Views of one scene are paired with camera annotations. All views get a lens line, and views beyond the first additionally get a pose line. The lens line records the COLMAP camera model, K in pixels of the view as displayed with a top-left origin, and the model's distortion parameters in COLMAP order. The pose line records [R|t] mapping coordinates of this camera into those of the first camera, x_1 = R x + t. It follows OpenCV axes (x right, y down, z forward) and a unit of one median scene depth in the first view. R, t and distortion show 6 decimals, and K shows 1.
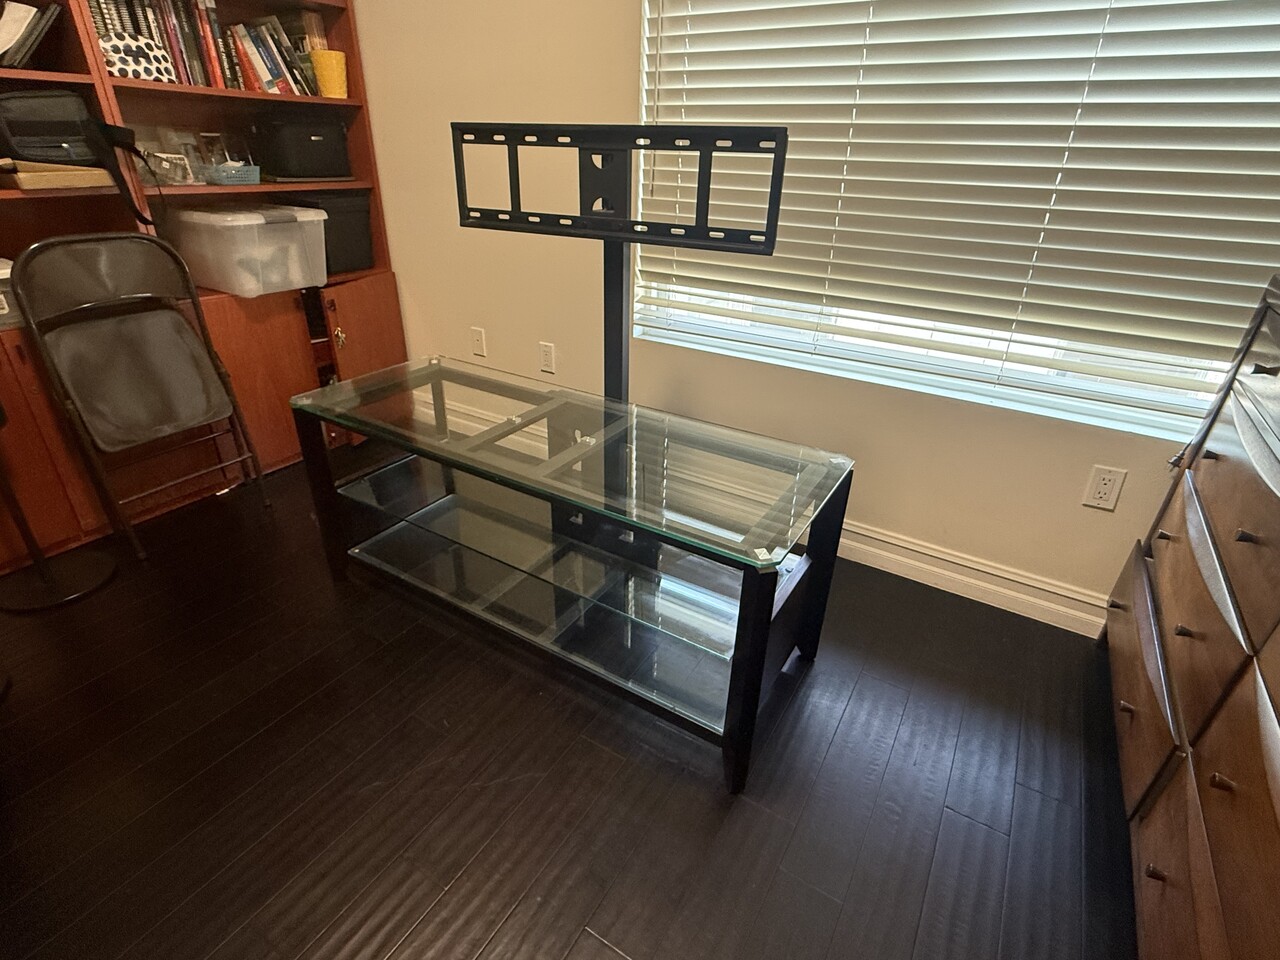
lens RADIAL K [[635.5, 0, 643.5], [0, 635.5, 481.7], [0, 0, 1]] dist [-0.000351, -0.001019]
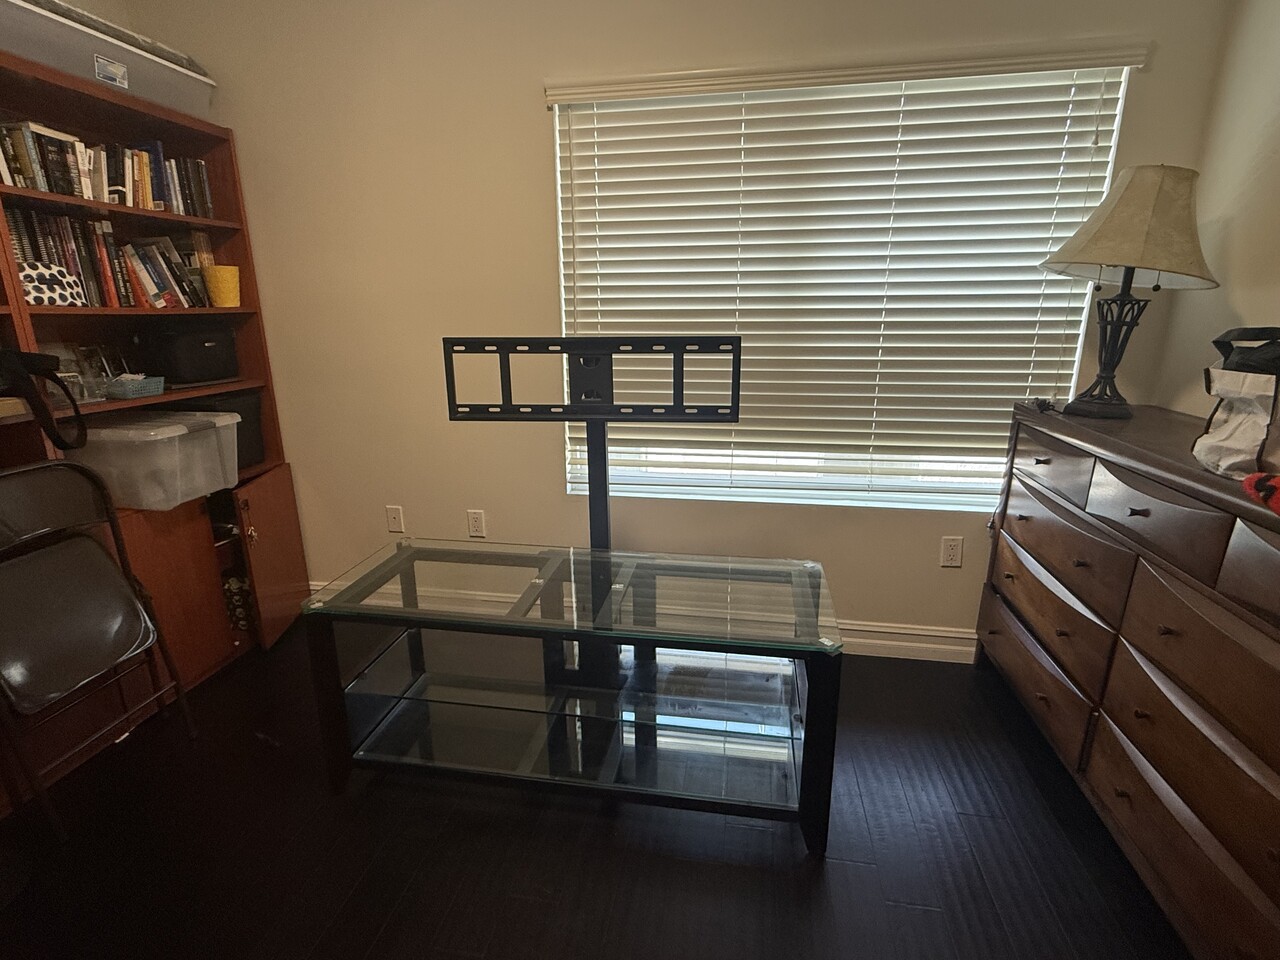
lens RADIAL K [[635.5, 0, 637.5], [0, 635.5, 478.7], [0, 0, 1]] dist [-0.000351, -0.001019]
pose [[0.926240, -0.130490, 0.353627, -0.380990], [0.202554, 0.963508, -0.175000, -0.039465], [-0.317887, 0.233720, 0.918870, -0.107197]]
